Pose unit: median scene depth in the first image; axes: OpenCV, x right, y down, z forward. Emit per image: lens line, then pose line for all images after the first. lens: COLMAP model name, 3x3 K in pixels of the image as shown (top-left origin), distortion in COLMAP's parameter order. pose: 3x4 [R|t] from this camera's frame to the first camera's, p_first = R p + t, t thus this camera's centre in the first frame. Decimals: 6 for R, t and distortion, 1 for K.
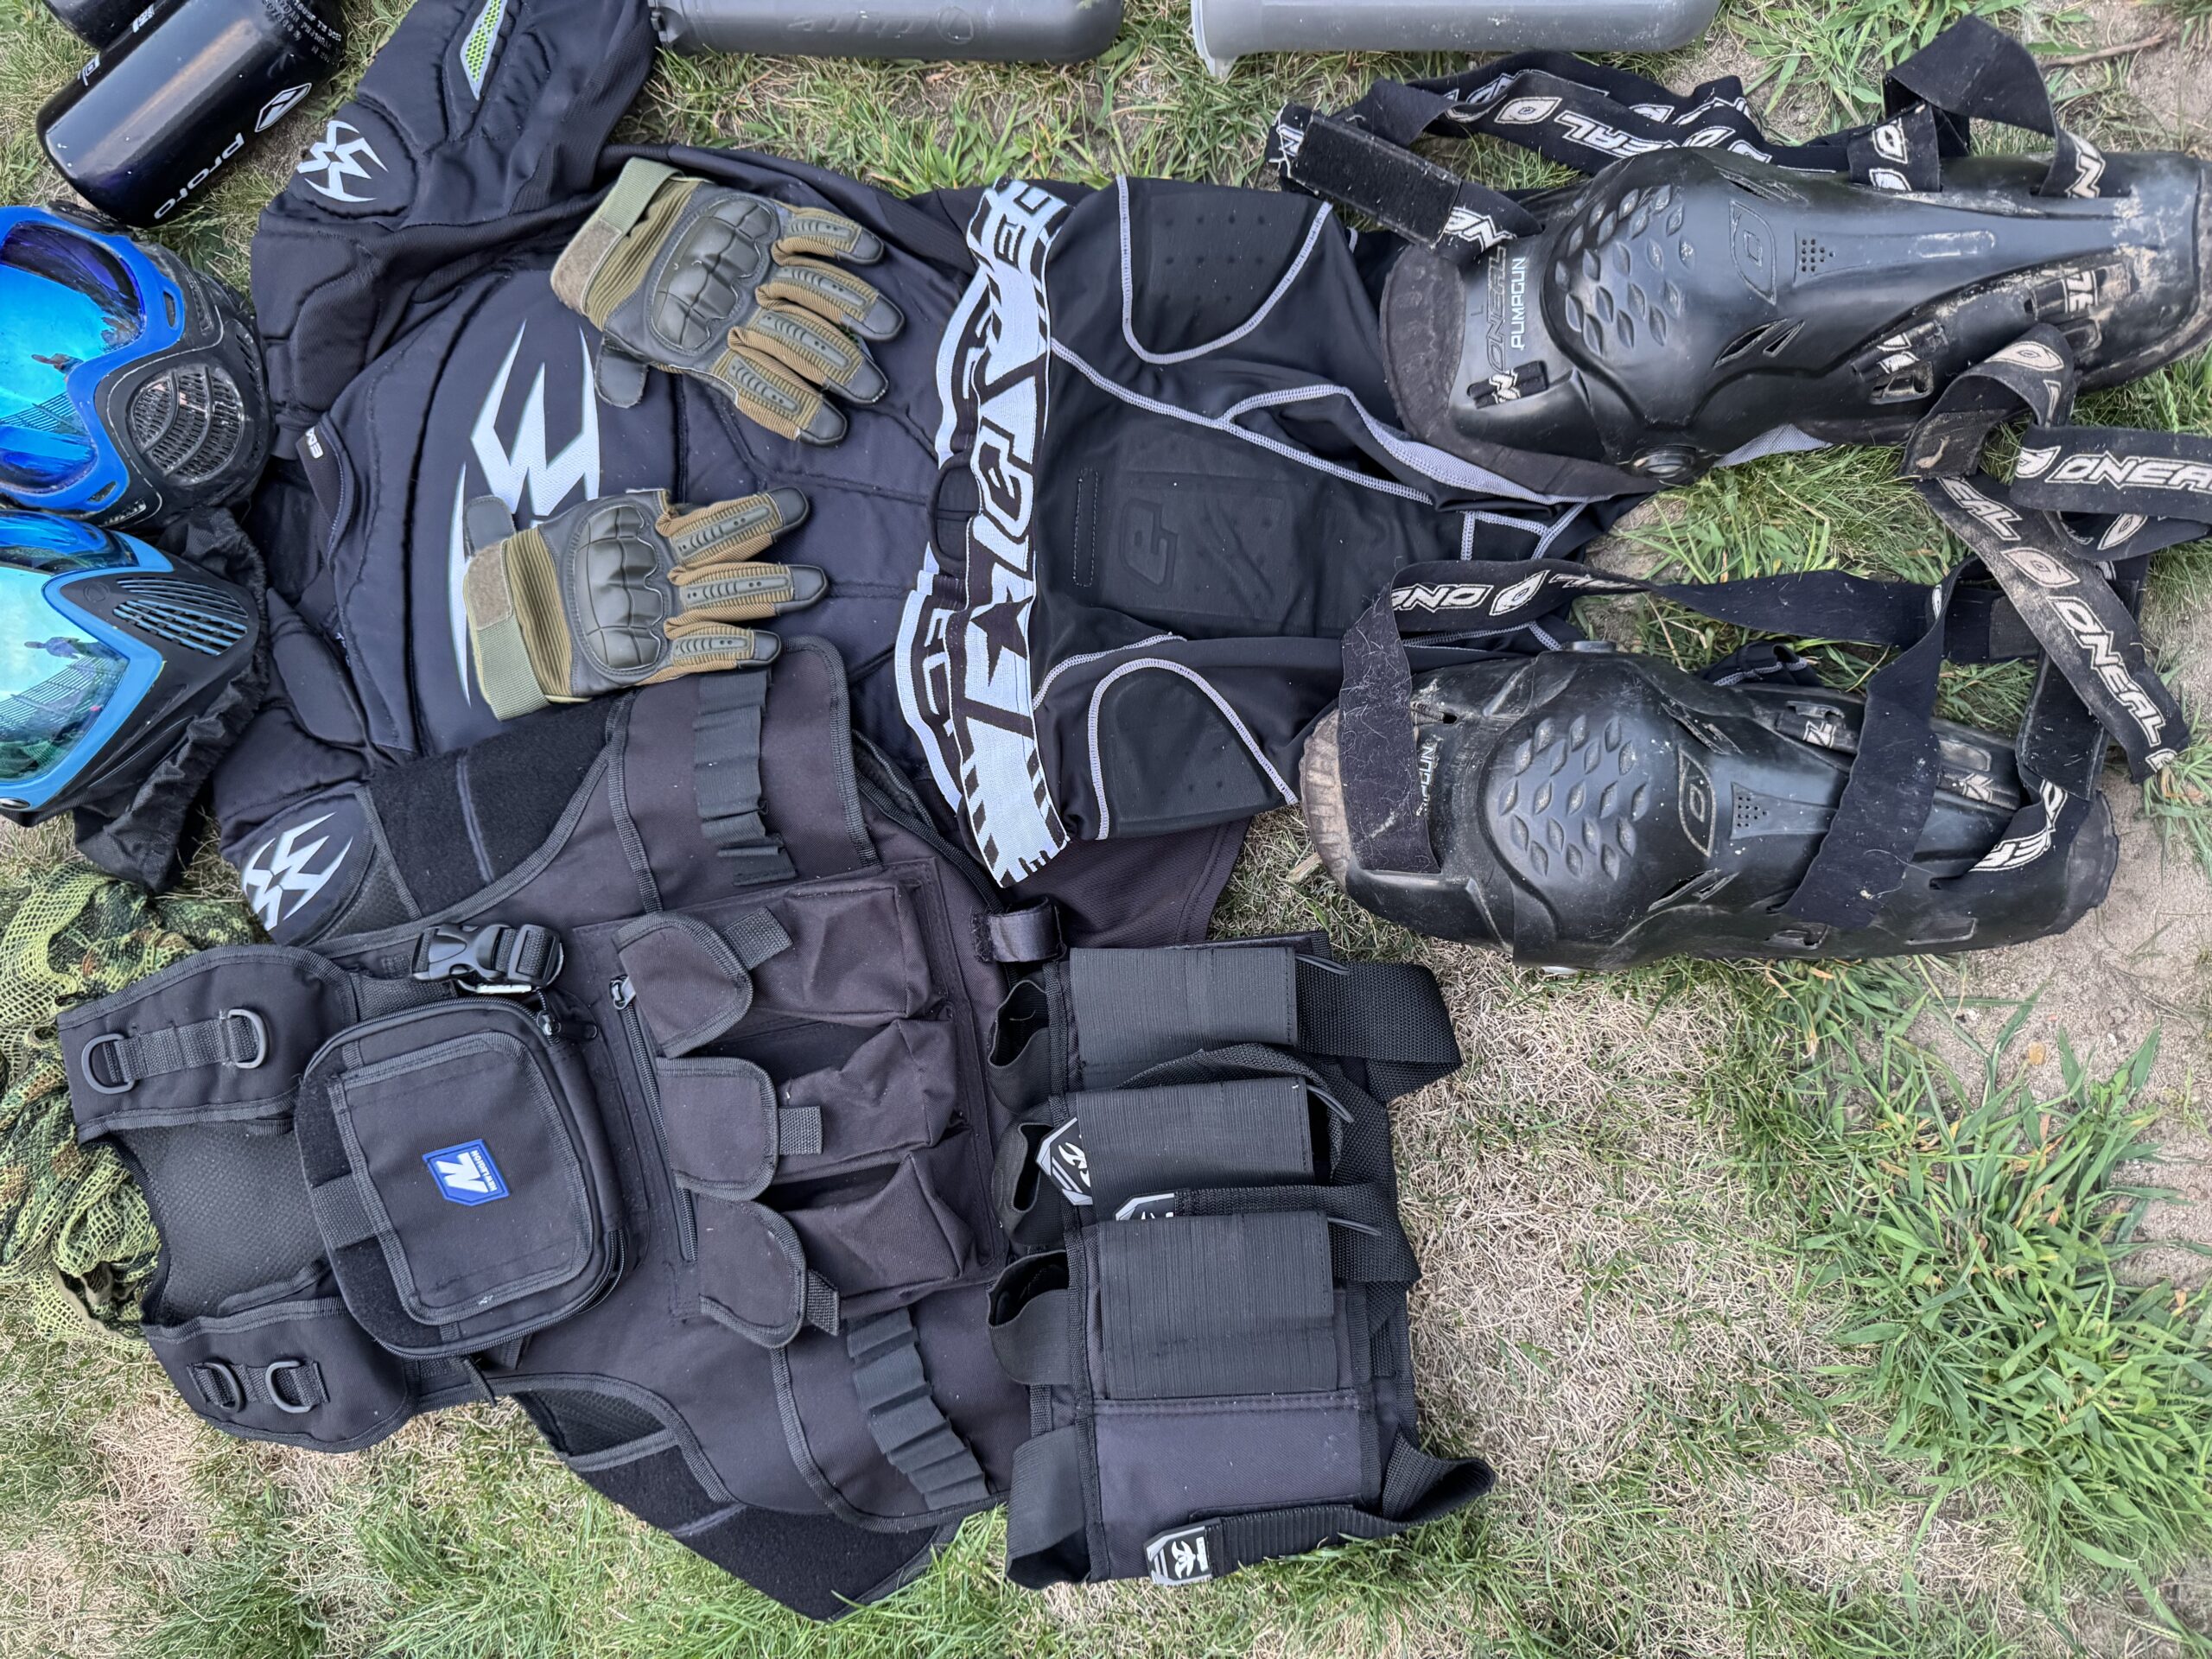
lens RADIAL K [[1588.2, 0, 1099.3], [0, 1588.2, 850.9], [0, 0, 1]] dist [0.014420, -0.033507]
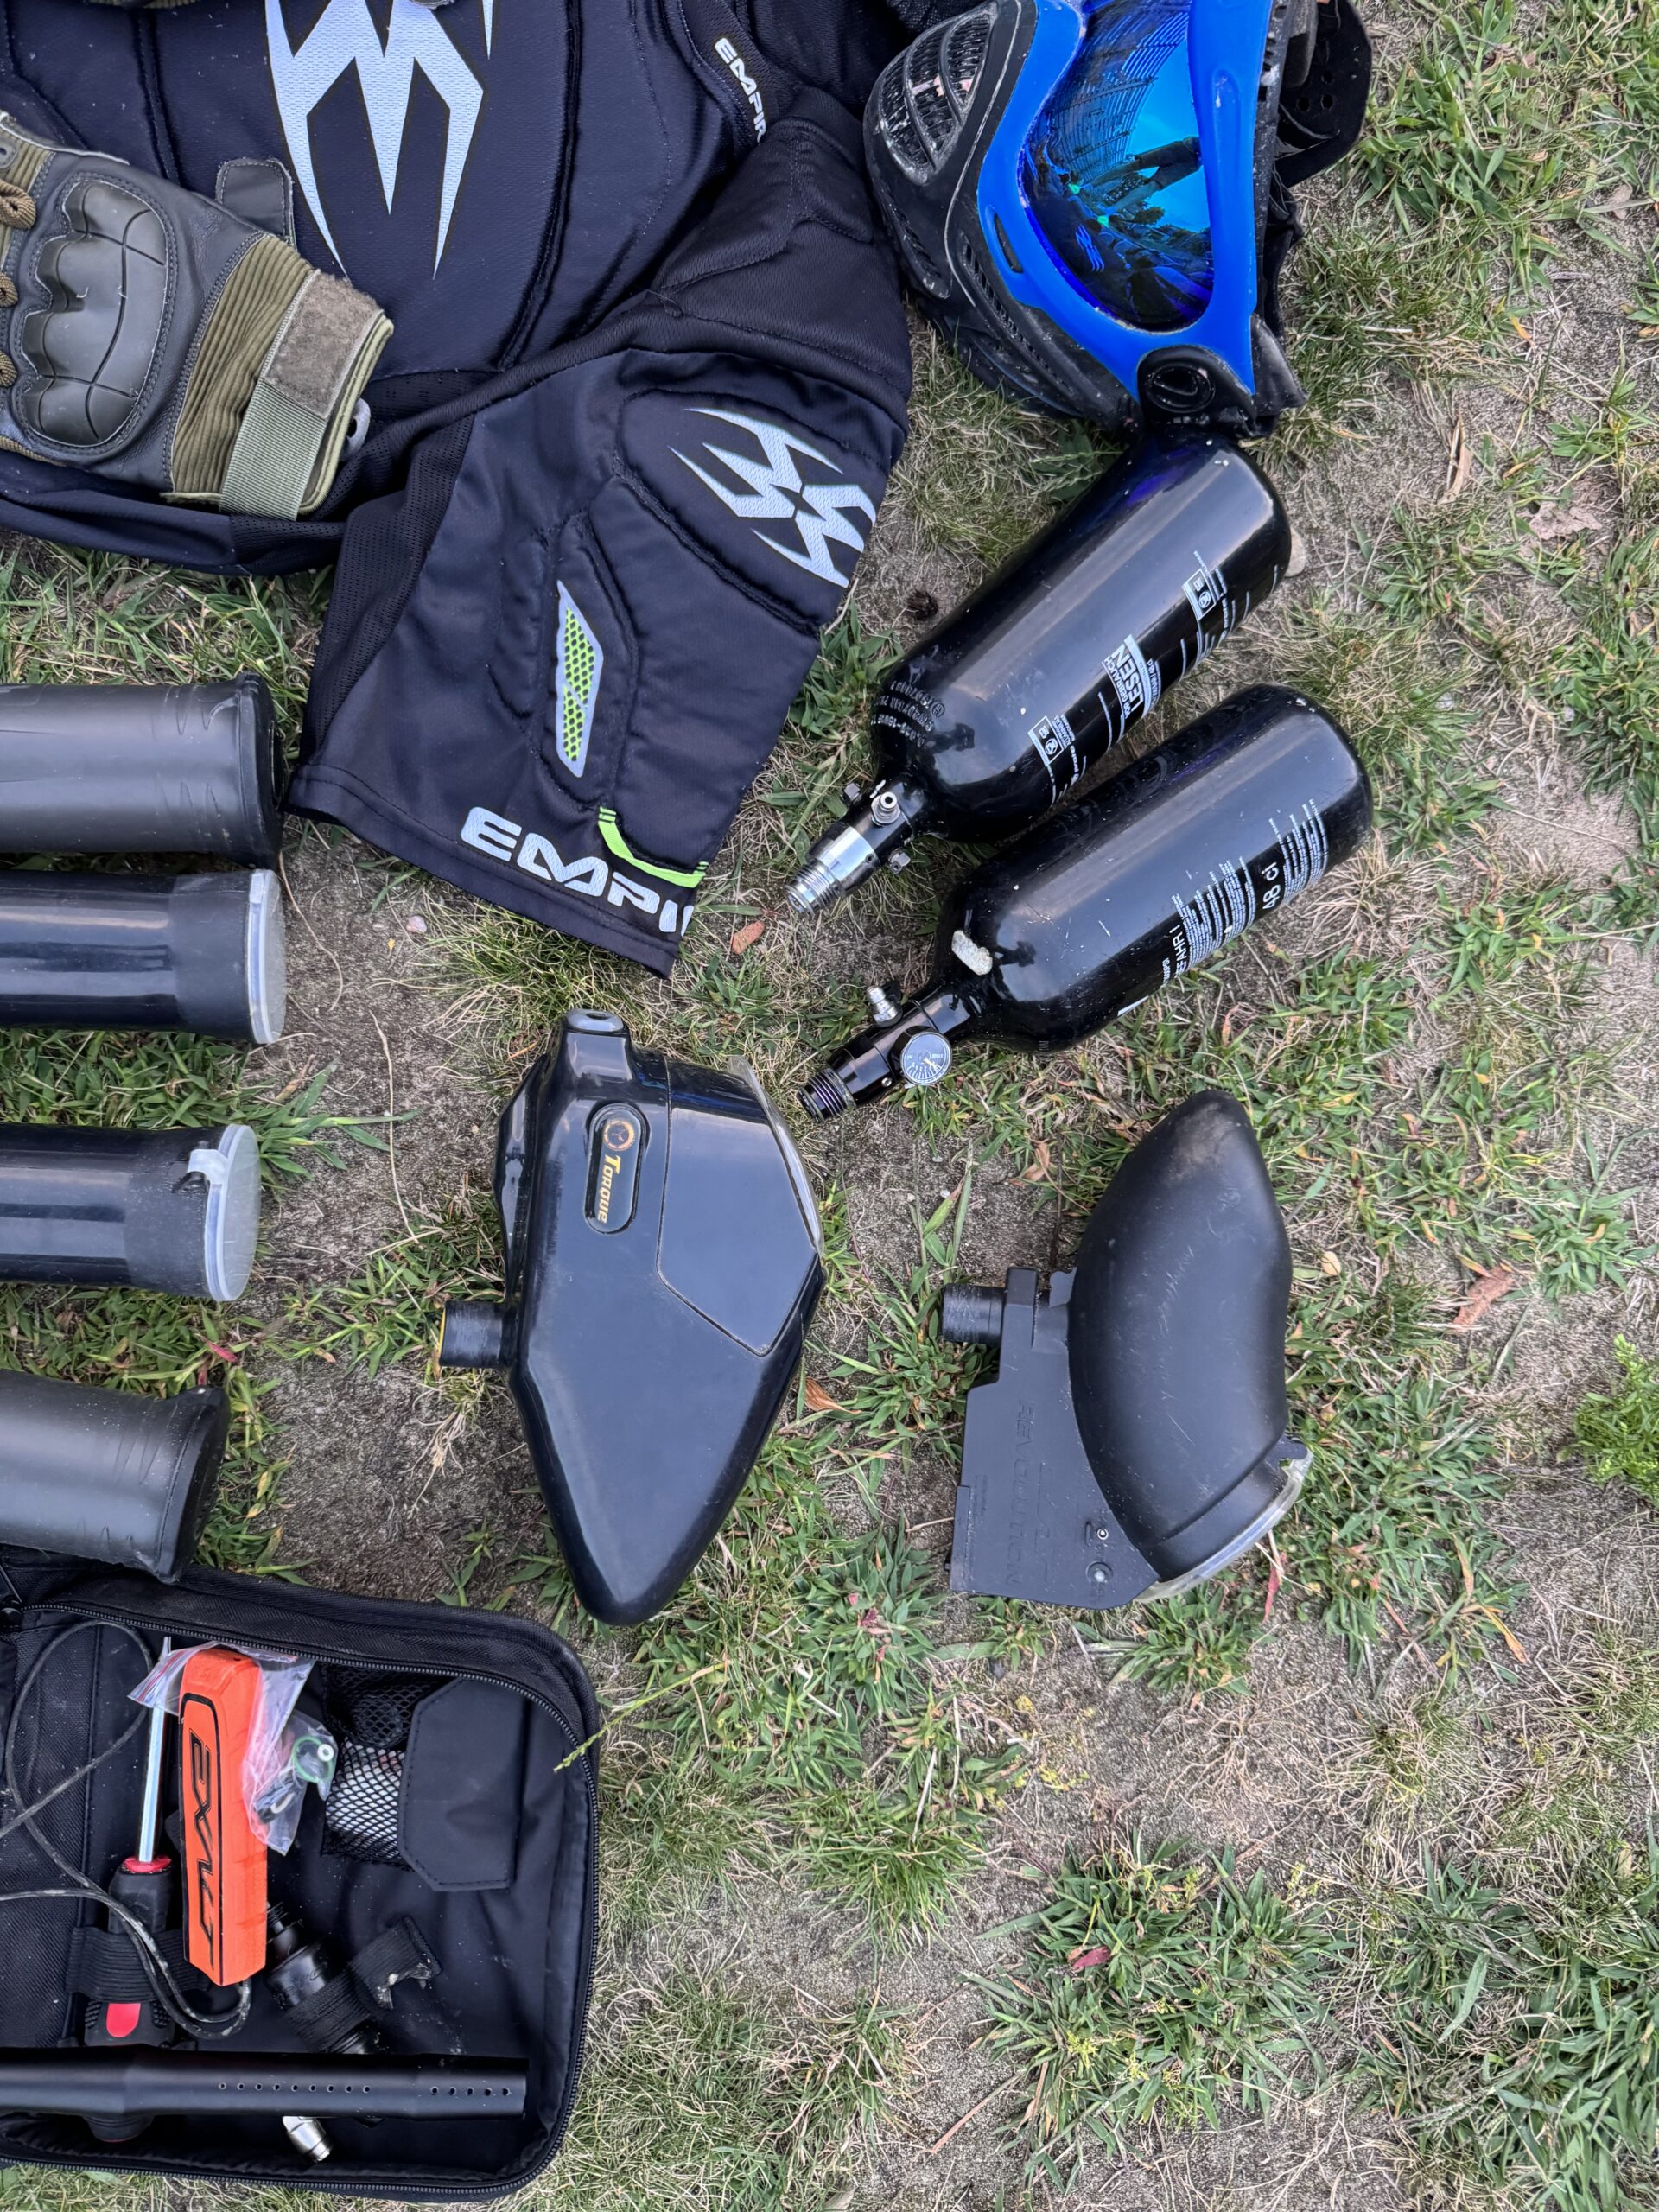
lens RADIAL K [[1588.2, 0, 835.7], [0, 1588.2, 1123.4], [0, 0, 1]] dist [0.014420, -0.033507]
pose [[-0.982469, 0.181433, 0.042865, -0.568779], [-0.181925, -0.983281, -0.007837, -0.823189], [0.040726, -0.015498, 0.999050, 0.380510]]
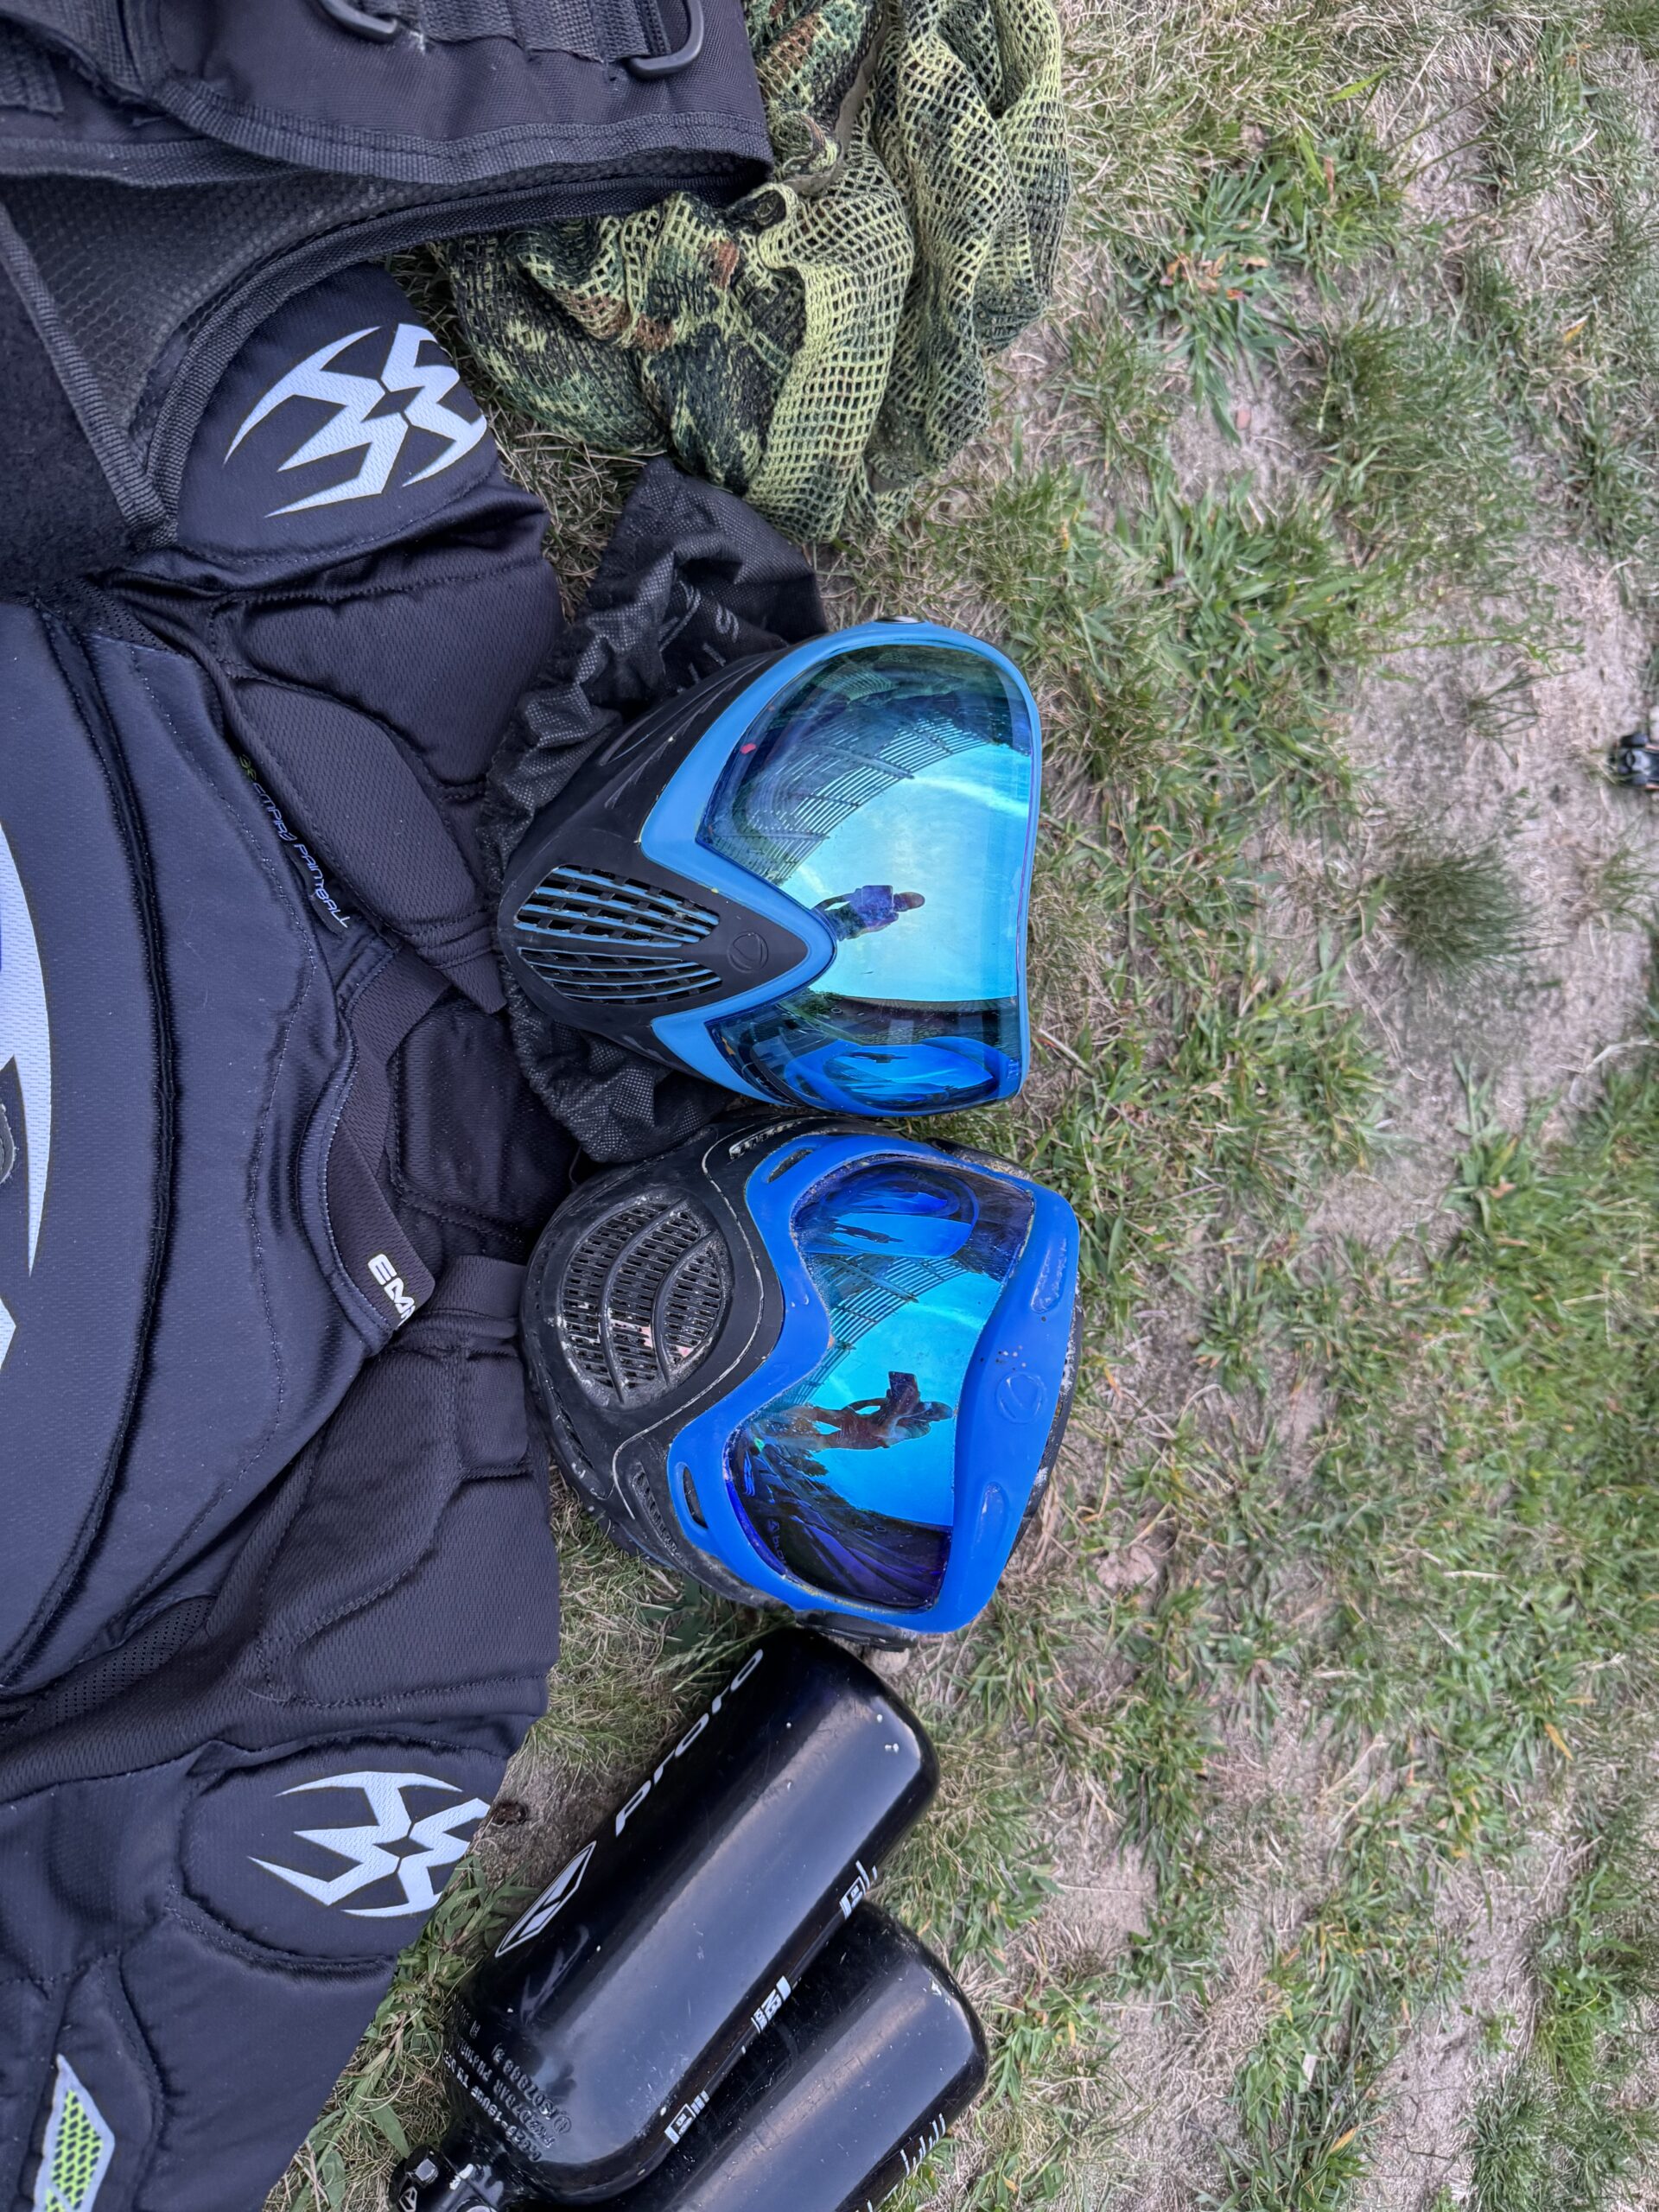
lens RADIAL K [[1588.2, 0, 819.1], [0, 1588.2, 1123.2], [0, 0, 1]] dist [0.014420, -0.033507]
pose [[-0.913554, 0.073981, -0.399932, -0.494429], [-0.062210, -0.997164, -0.042356, -0.226818], [-0.401931, -0.013815, 0.915566, 0.570075]]
